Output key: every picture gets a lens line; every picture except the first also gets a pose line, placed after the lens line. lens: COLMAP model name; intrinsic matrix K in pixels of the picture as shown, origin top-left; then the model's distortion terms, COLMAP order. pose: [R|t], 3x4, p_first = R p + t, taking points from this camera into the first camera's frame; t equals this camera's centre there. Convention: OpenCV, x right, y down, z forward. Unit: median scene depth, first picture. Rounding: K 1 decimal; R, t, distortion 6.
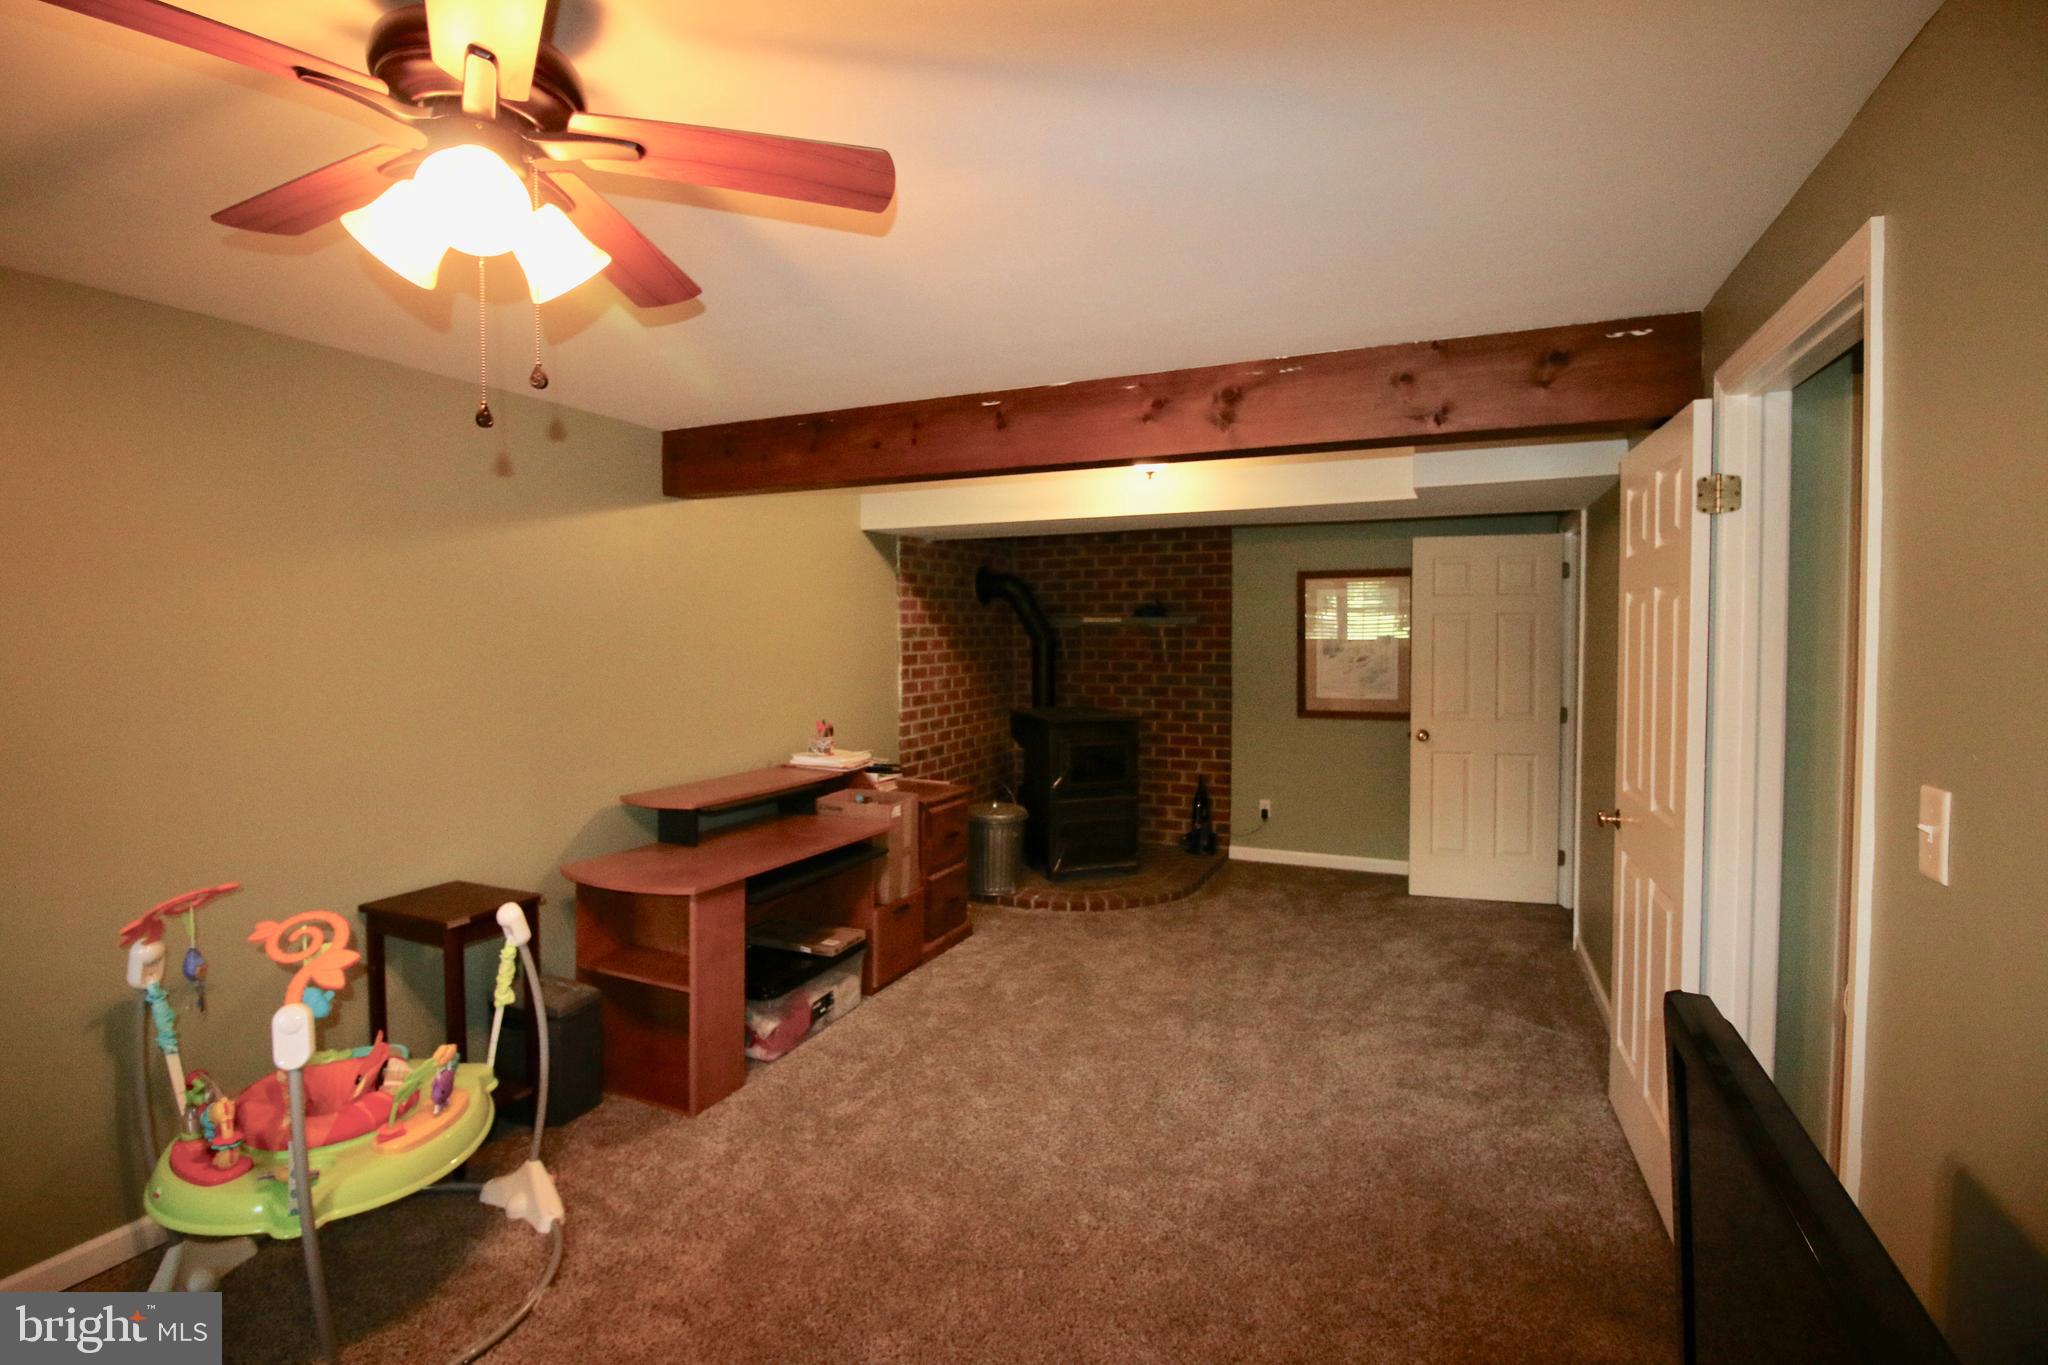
lens RADIAL K [[943.3, 0, 1012.7], [0, 943.3, 663.8], [0, 0, 1]] dist [0.024562, -0.029090]
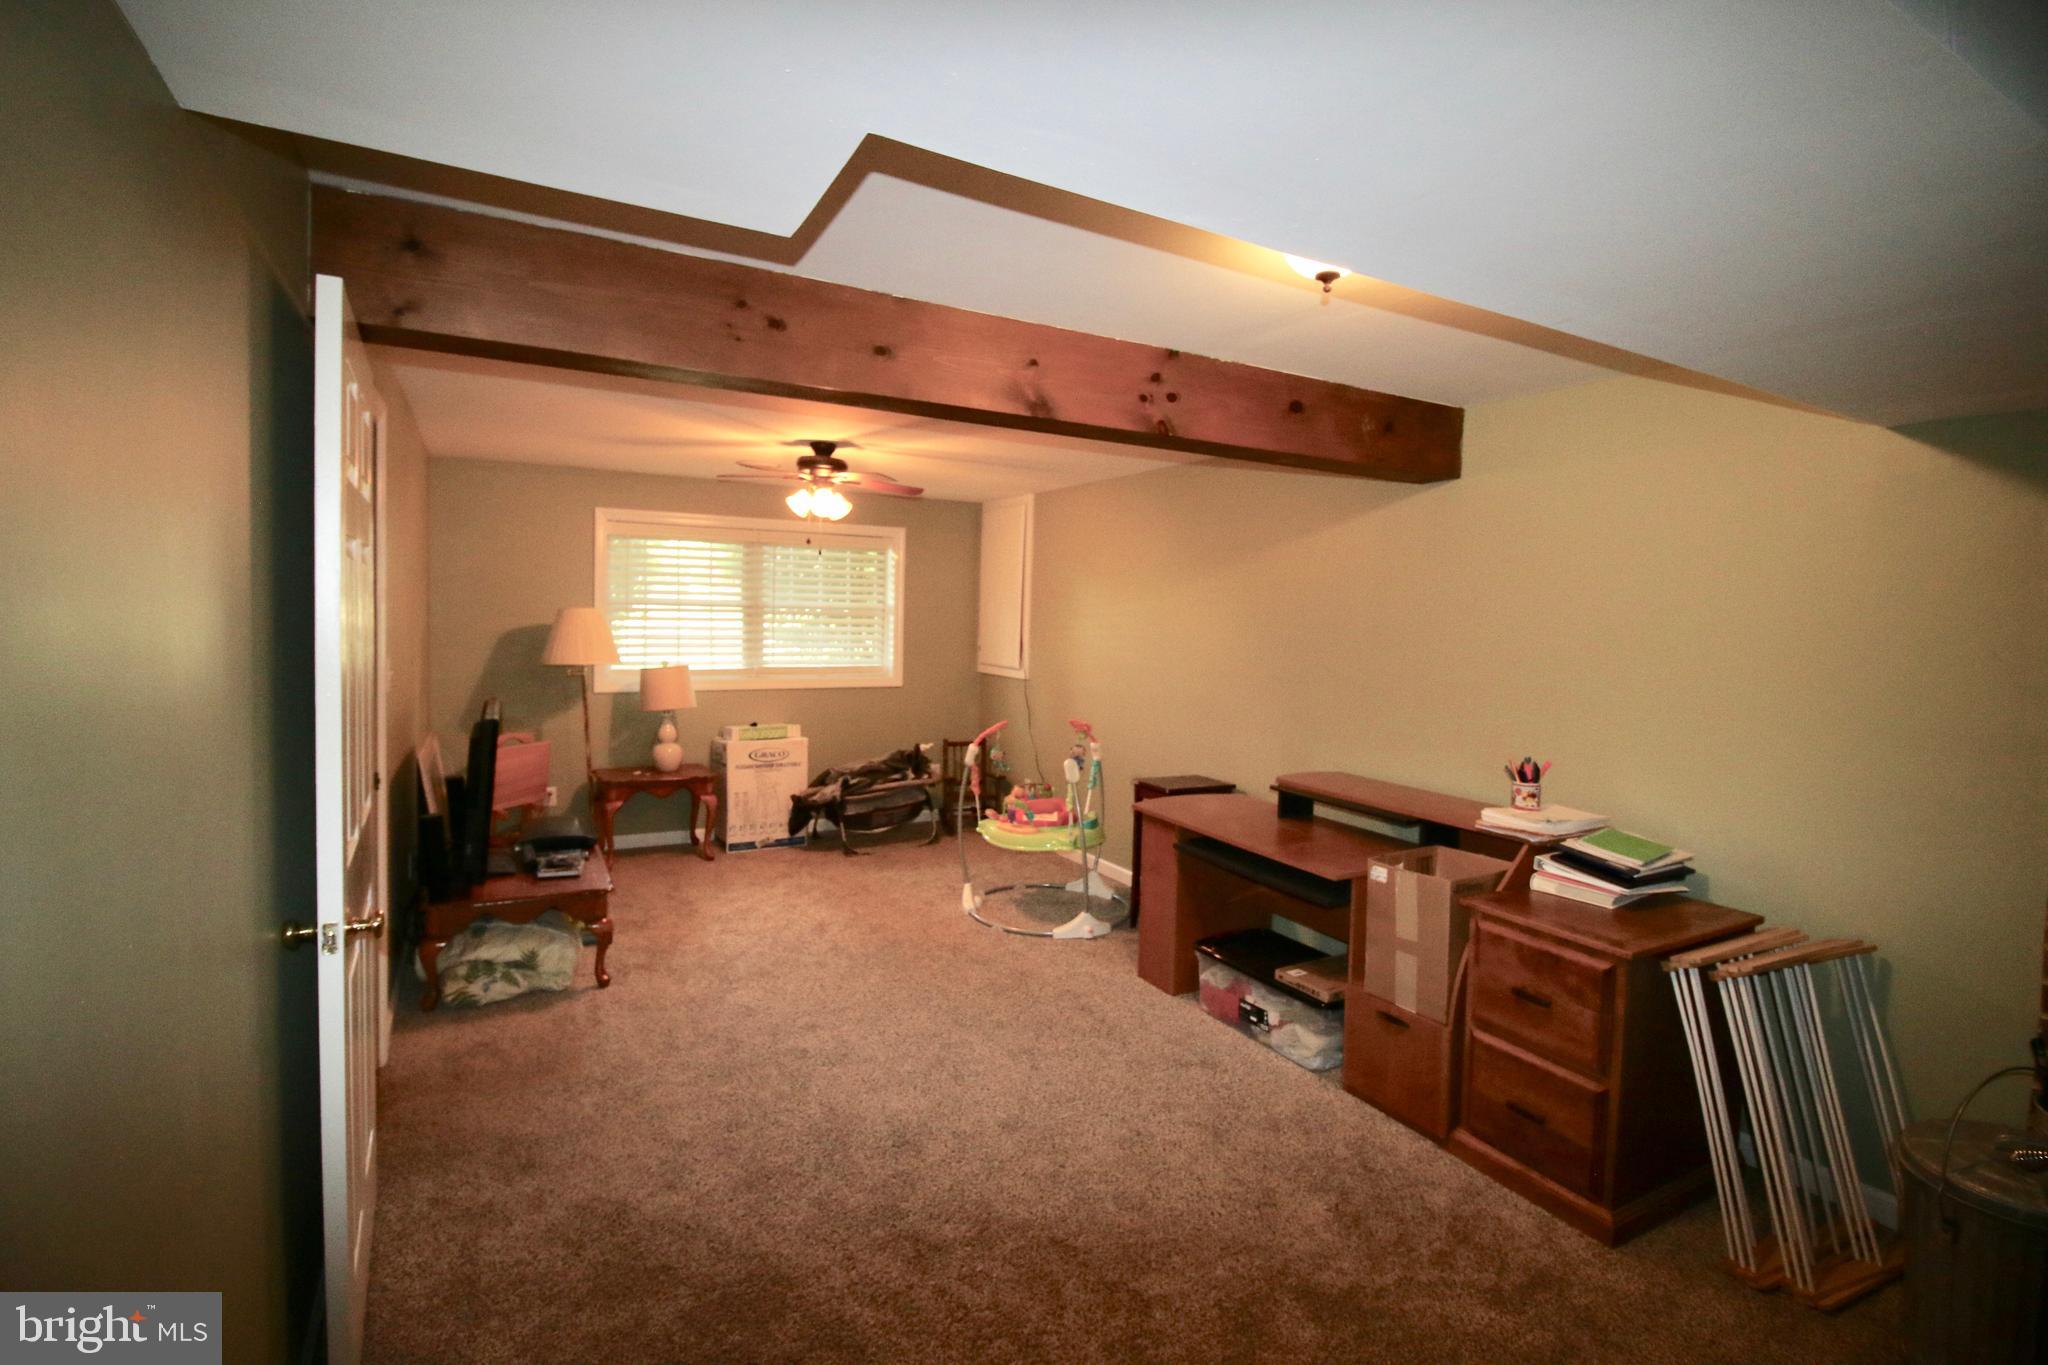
lens RADIAL K [[943.3, 0, 1012.7], [0, 943.3, 663.8], [0, 0, 1]] dist [0.024562, -0.029090]
pose [[-0.602852, 0.025089, -0.797458, 0.572887], [-0.051846, 0.996161, 0.070535, -0.036818], [0.796167, 0.083867, -0.599237, 1.105942]]
